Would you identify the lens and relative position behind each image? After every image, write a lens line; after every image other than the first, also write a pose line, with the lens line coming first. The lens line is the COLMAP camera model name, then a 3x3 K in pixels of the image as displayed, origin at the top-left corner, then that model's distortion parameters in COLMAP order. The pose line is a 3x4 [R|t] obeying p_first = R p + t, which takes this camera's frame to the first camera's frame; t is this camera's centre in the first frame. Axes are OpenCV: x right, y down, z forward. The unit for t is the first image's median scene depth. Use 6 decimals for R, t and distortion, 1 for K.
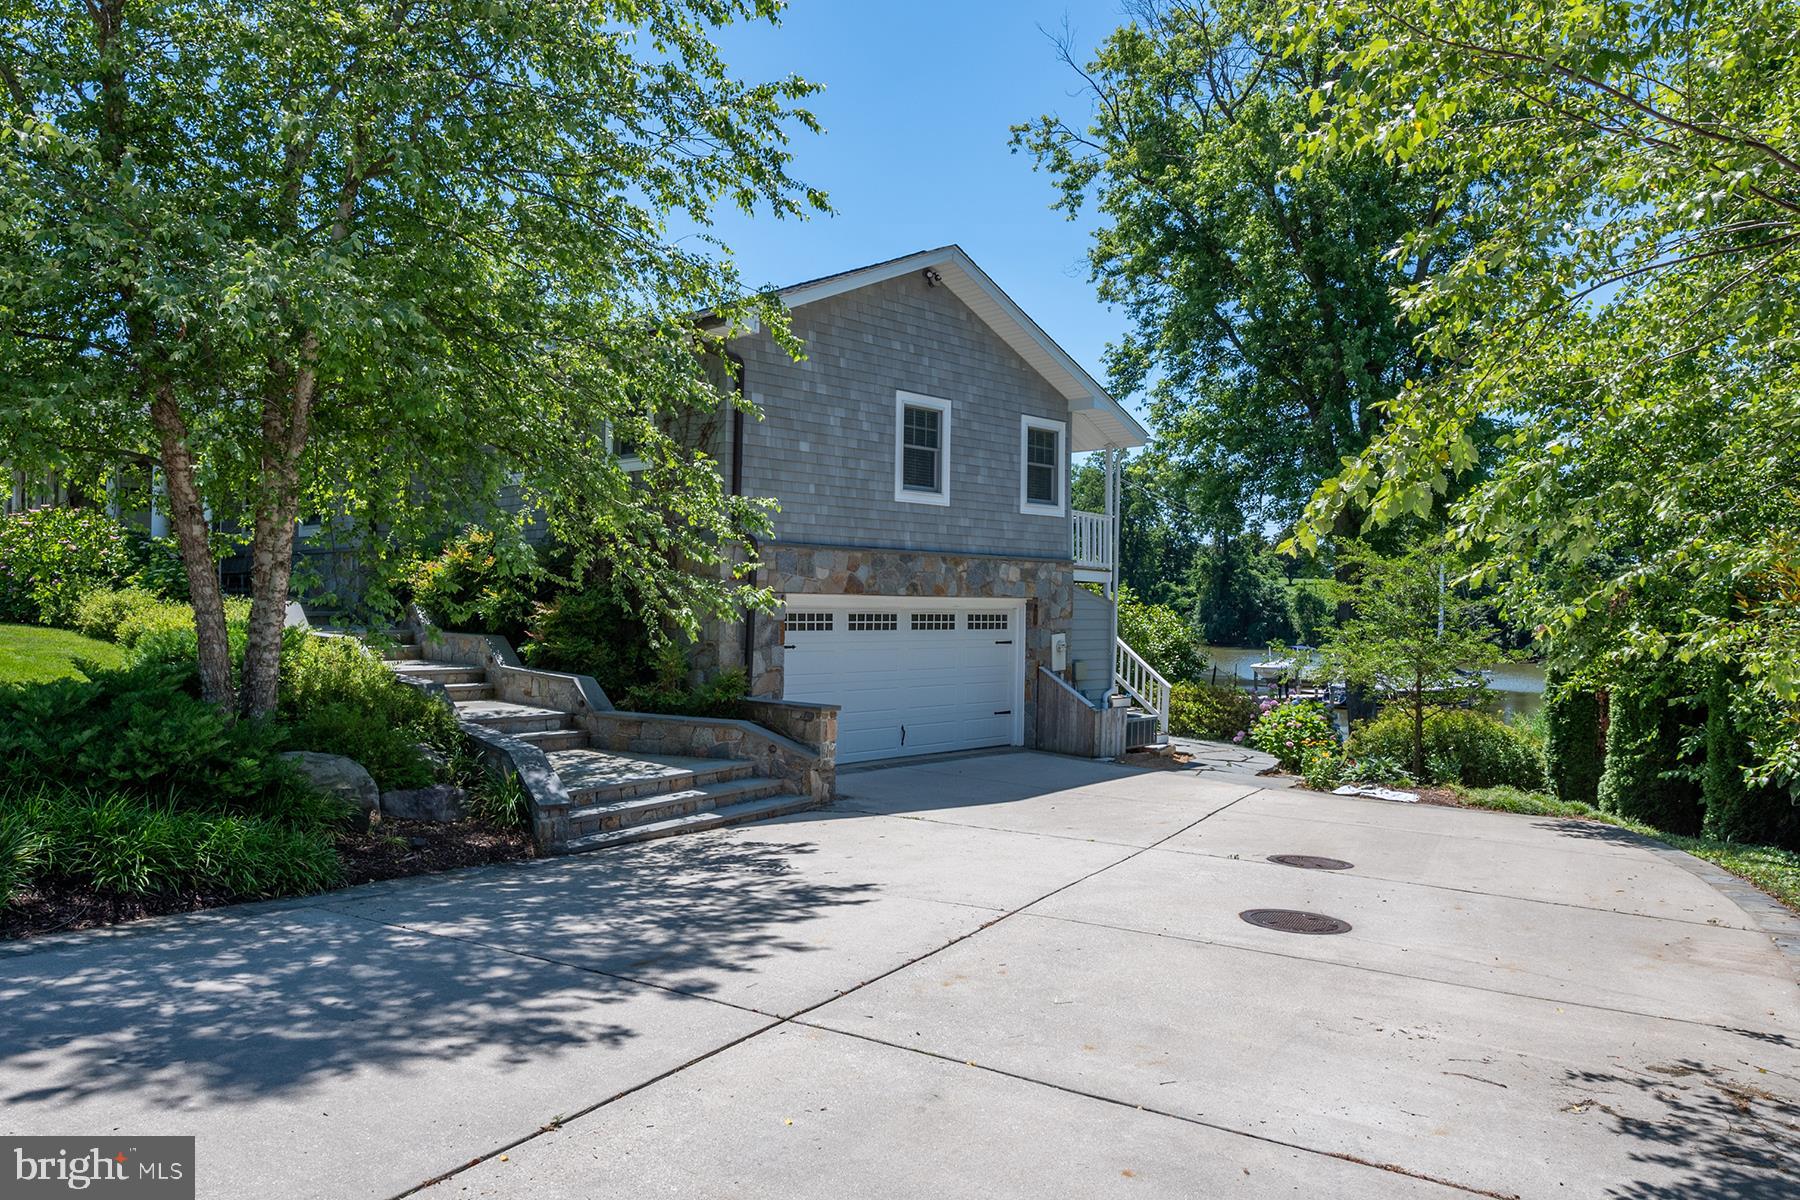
lens RADIAL K [[1201.6, 0, 900.9], [0, 1201.6, 605.3], [0, 0, 1]] dist [-0.005961, -0.001835]
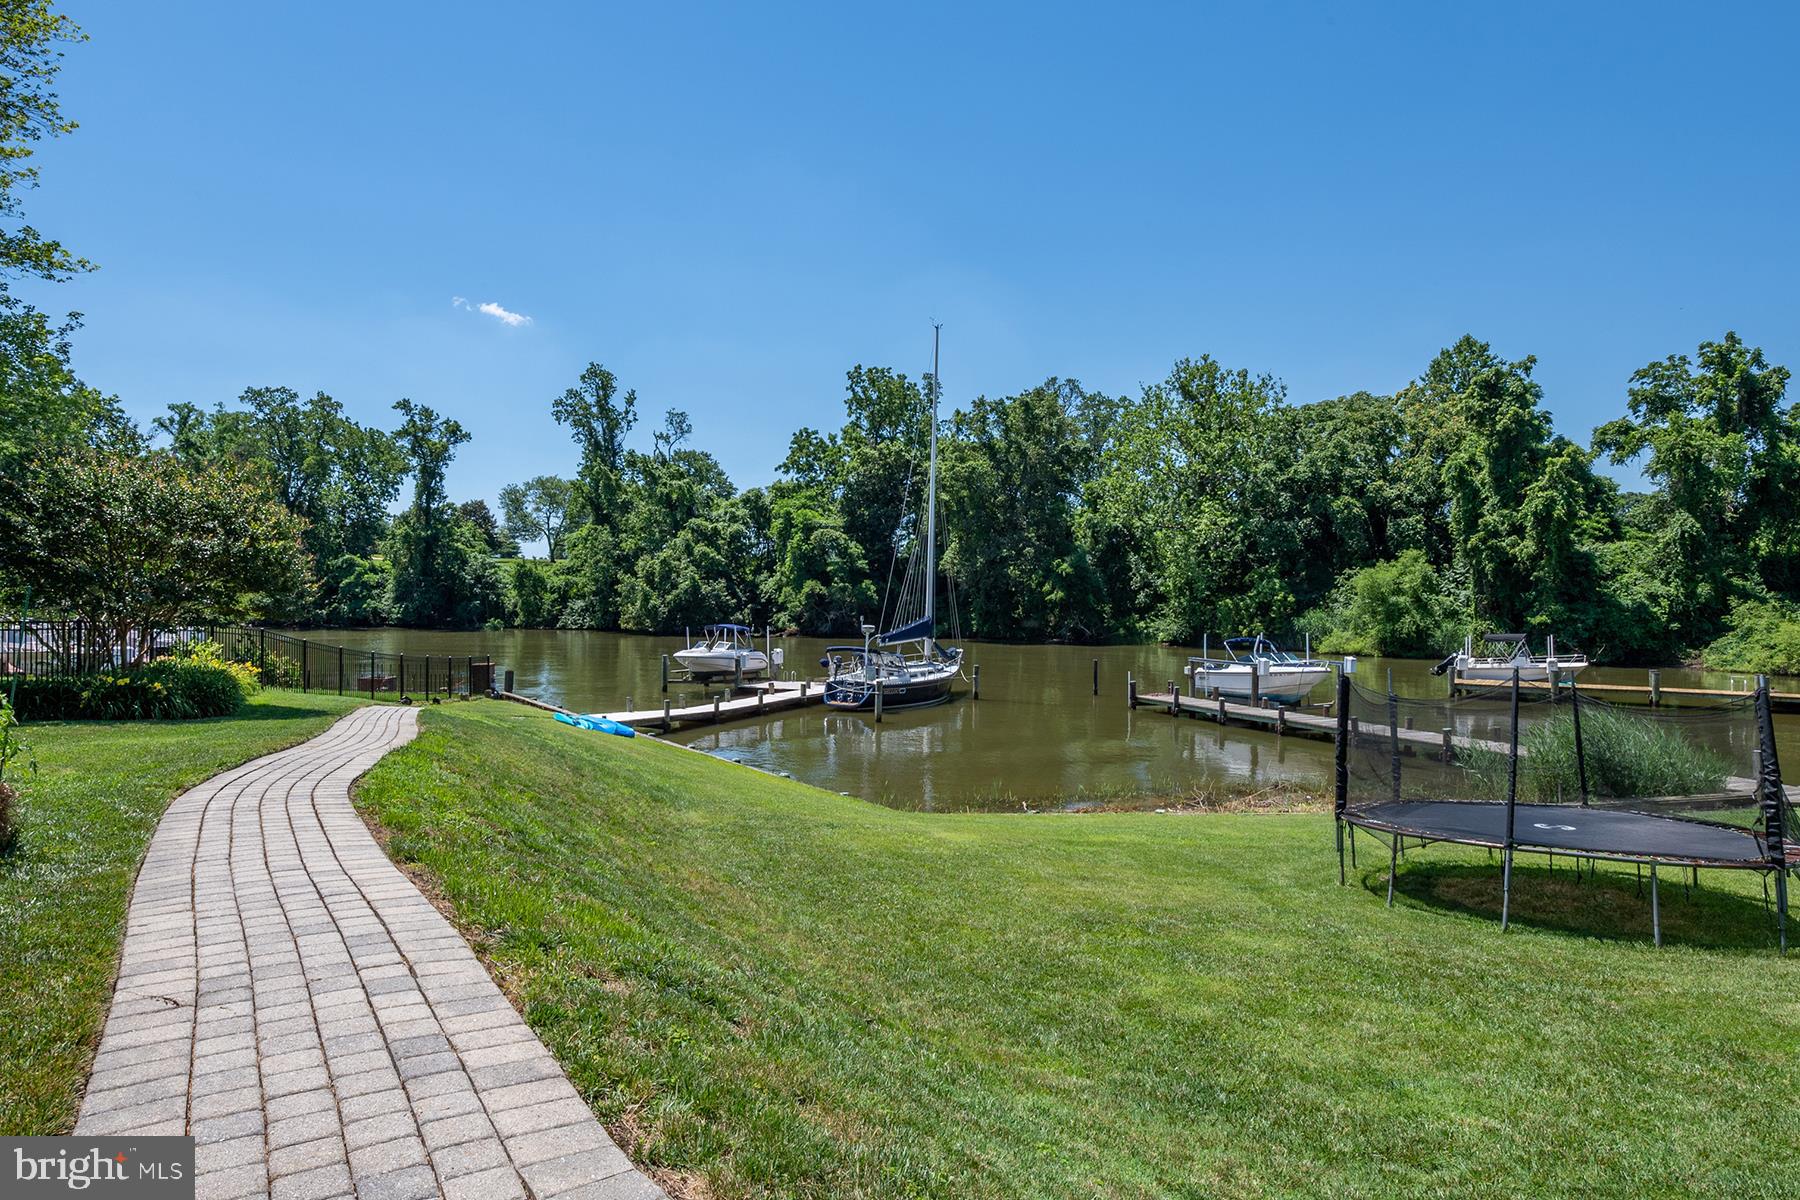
lens RADIAL K [[1044.5, 0, 899.6], [0, 1044.5, 596.9], [0, 0, 1]] dist [-0.009850, -0.002668]
pose [[0.714869, -0.005689, 0.699235, -0.014176], [0.001692, 0.999978, 0.006407, 0.006234], [-0.699256, -0.003397, 0.714863, 0.215169]]
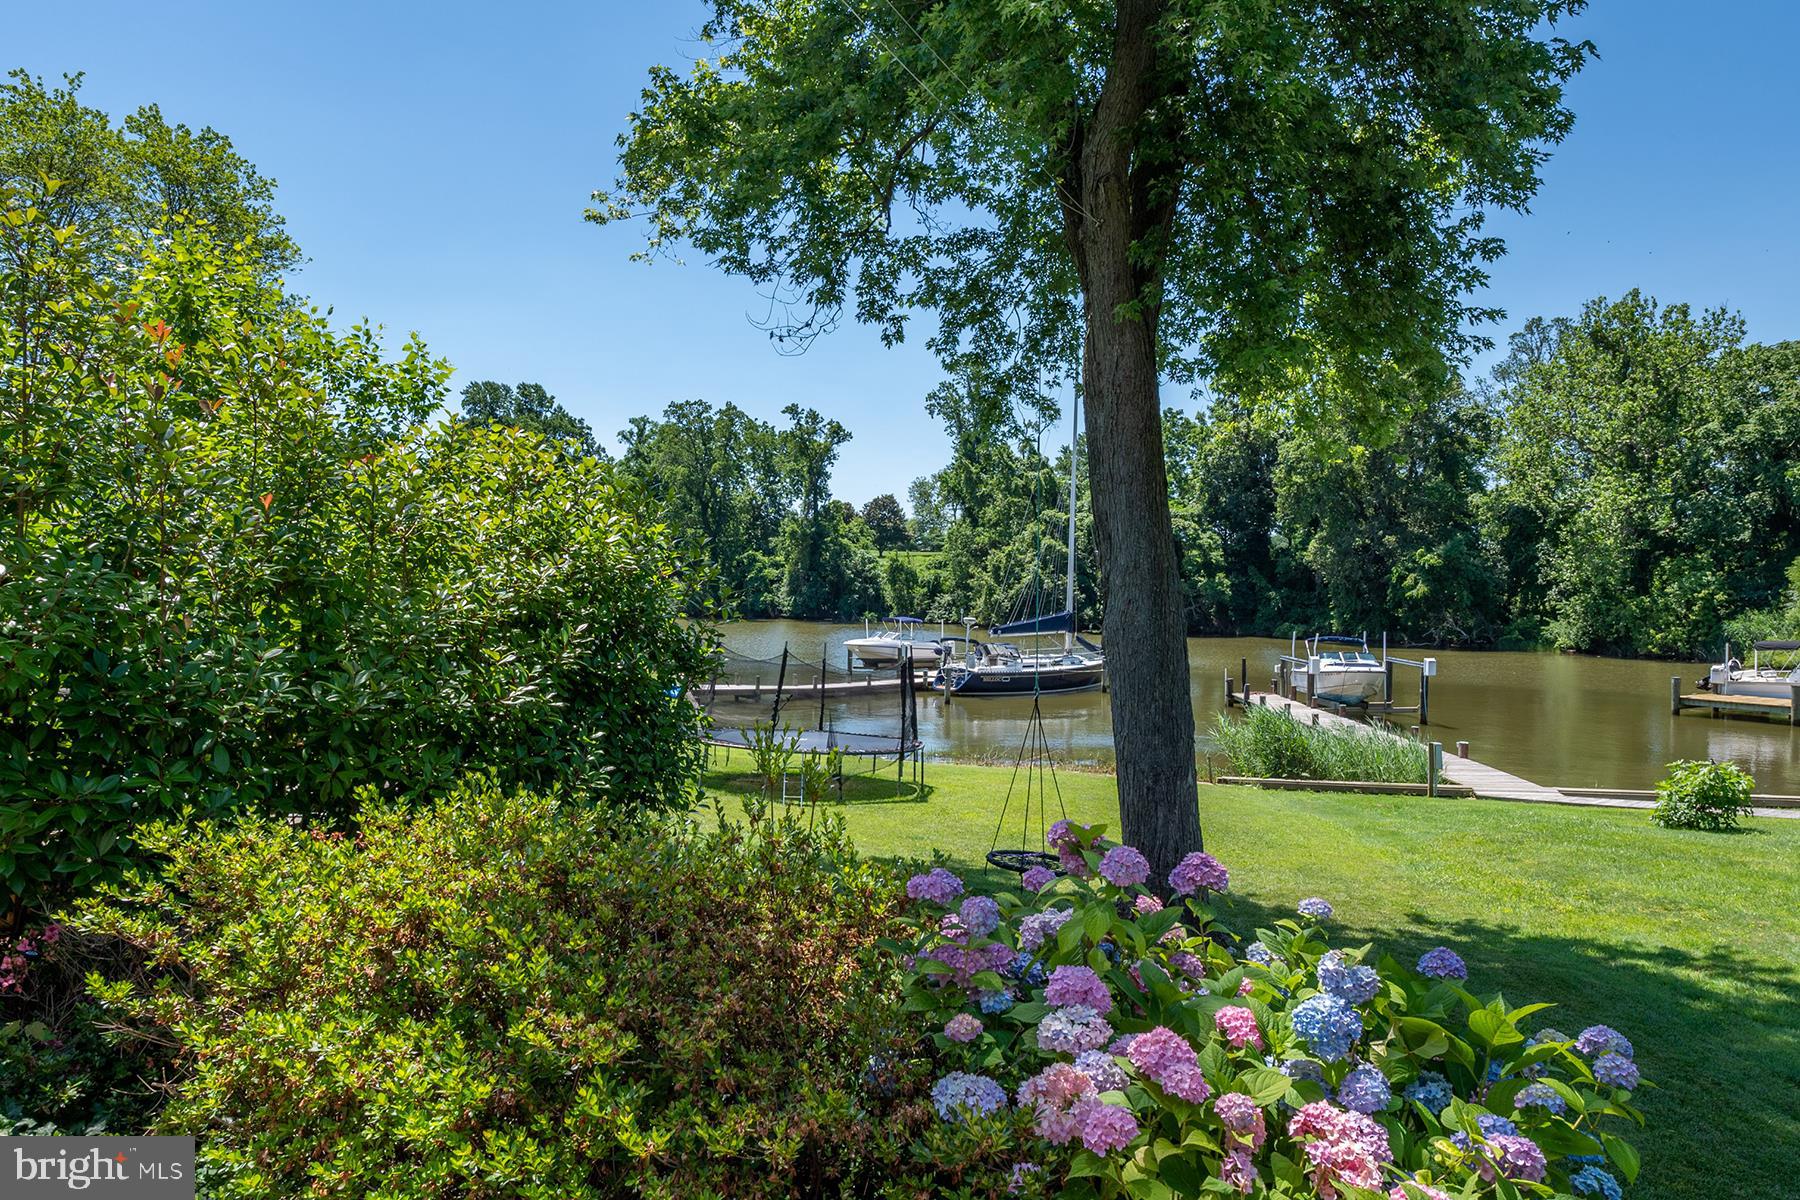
lens RADIAL K [[1201.6, 0, 887.3], [0, 1201.6, 597.3], [0, 0, 1]] dist [-0.005961, -0.001835]
pose [[0.948597, -0.004851, 0.316450, 0.031307], [0.001332, 0.999935, 0.011336, 0.005471], [-0.316484, -0.010331, 0.948542, 0.109228]]
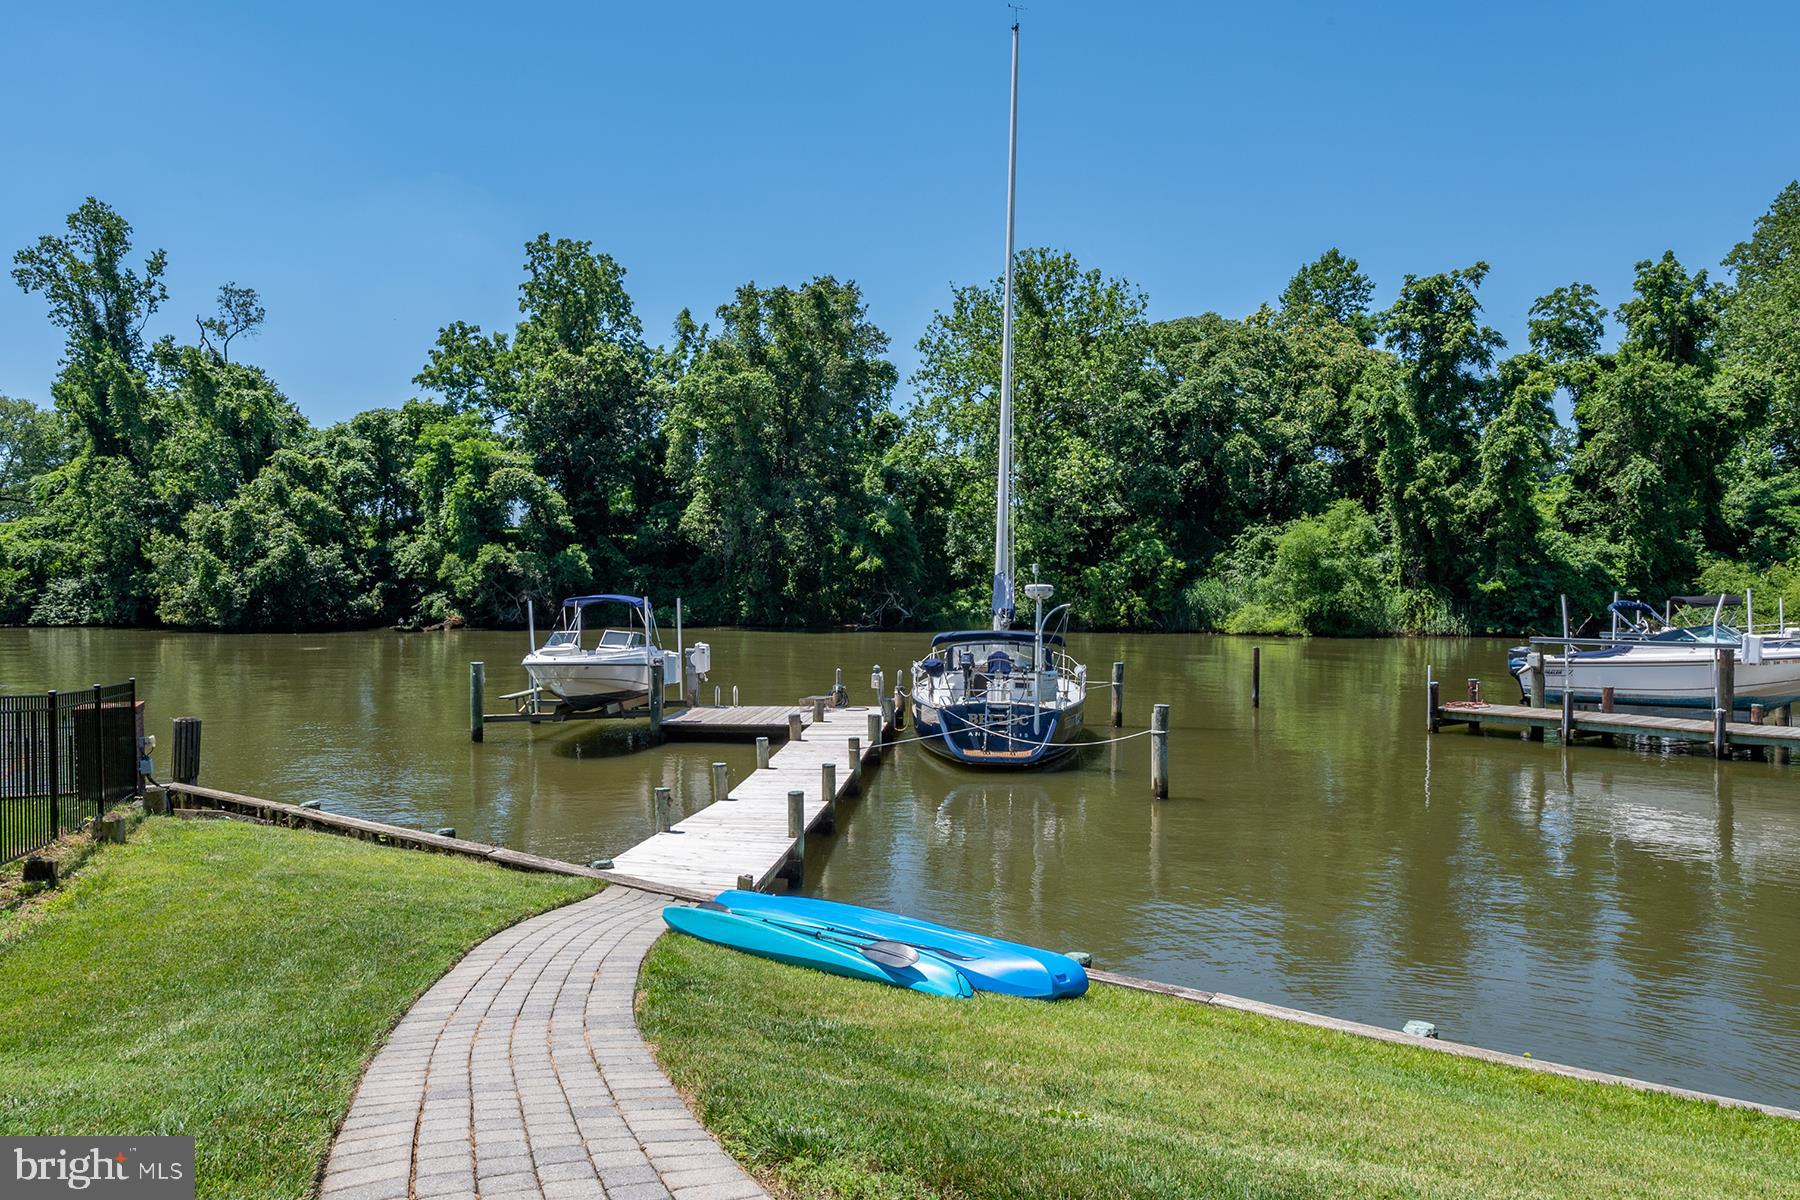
lens RADIAL K [[1201.6, 0, 905.2], [0, 1201.6, 592.0], [0, 0, 1]] dist [-0.005961, -0.001835]
pose [[0.433037, -0.017985, 0.901197, 0.026576], [0.008101, 0.999838, 0.016061, 0.012986], [-0.901340, 0.000345, 0.433113, 0.345793]]
